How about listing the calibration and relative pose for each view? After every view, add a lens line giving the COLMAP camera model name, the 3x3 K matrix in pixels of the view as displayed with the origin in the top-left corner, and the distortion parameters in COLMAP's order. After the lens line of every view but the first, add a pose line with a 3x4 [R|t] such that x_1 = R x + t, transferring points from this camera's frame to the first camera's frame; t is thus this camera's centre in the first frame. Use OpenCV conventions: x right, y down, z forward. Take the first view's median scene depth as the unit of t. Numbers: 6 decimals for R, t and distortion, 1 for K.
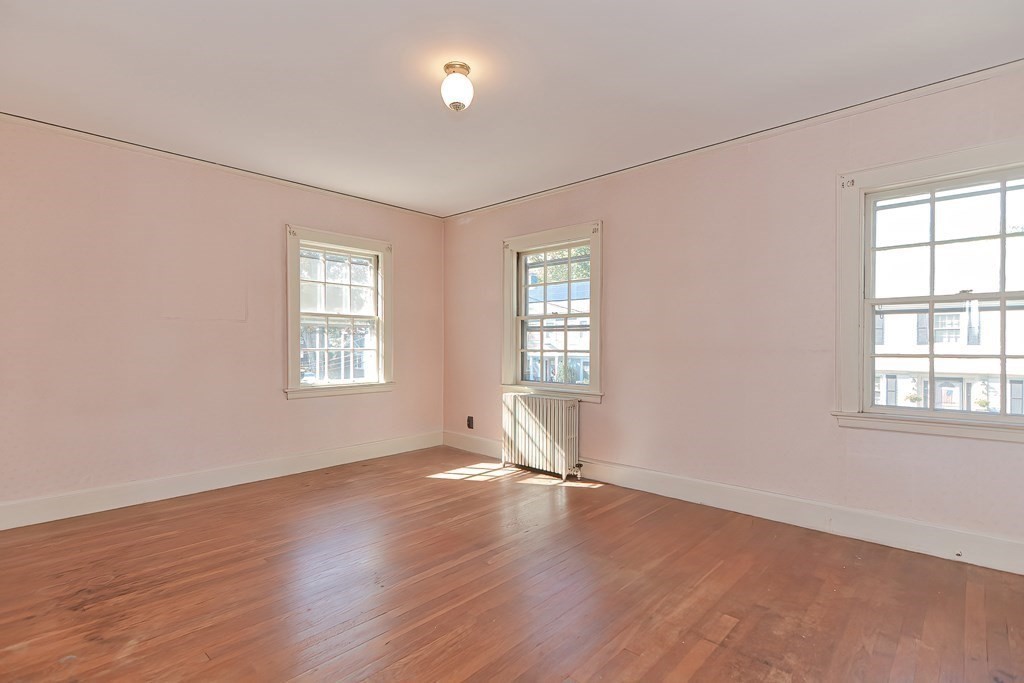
lens RADIAL K [[490.7, 0, 513.5], [0, 490.7, 346.8], [0, 0, 1]] dist [0.002501, 0.000357]
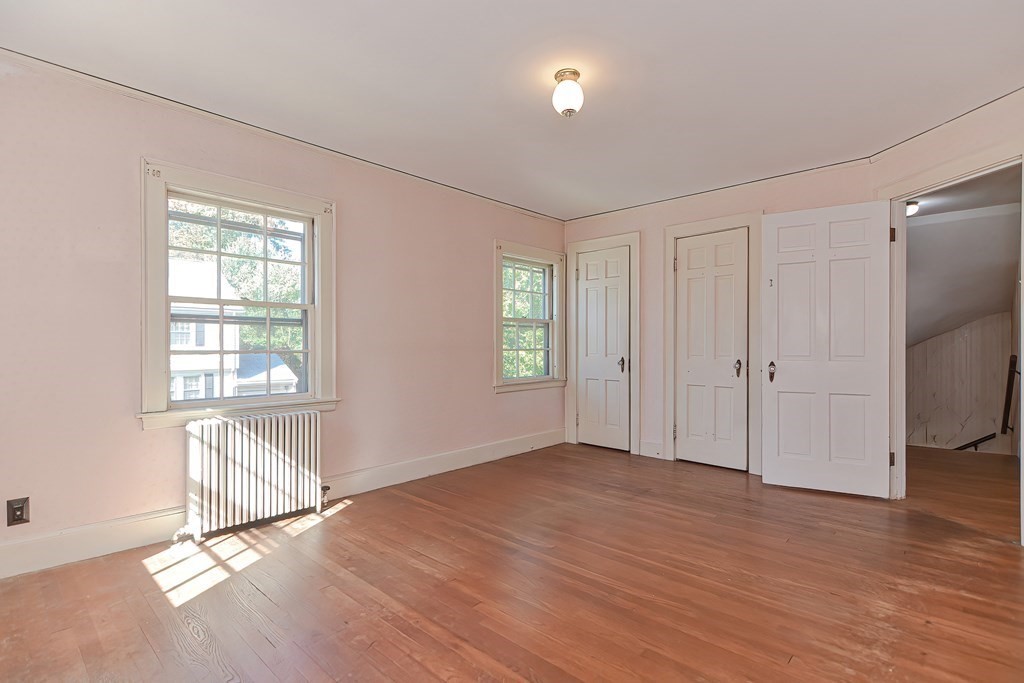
lens RADIAL K [[490.7, 0, 513.5], [0, 490.7, 346.8], [0, 0, 1]] dist [0.002501, 0.000357]
pose [[-0.010386, -0.001027, 0.999946, -0.655118], [0.006141, 0.999981, 0.001091, 0.003131], [-0.999927, 0.006152, -0.010379, 0.641682]]
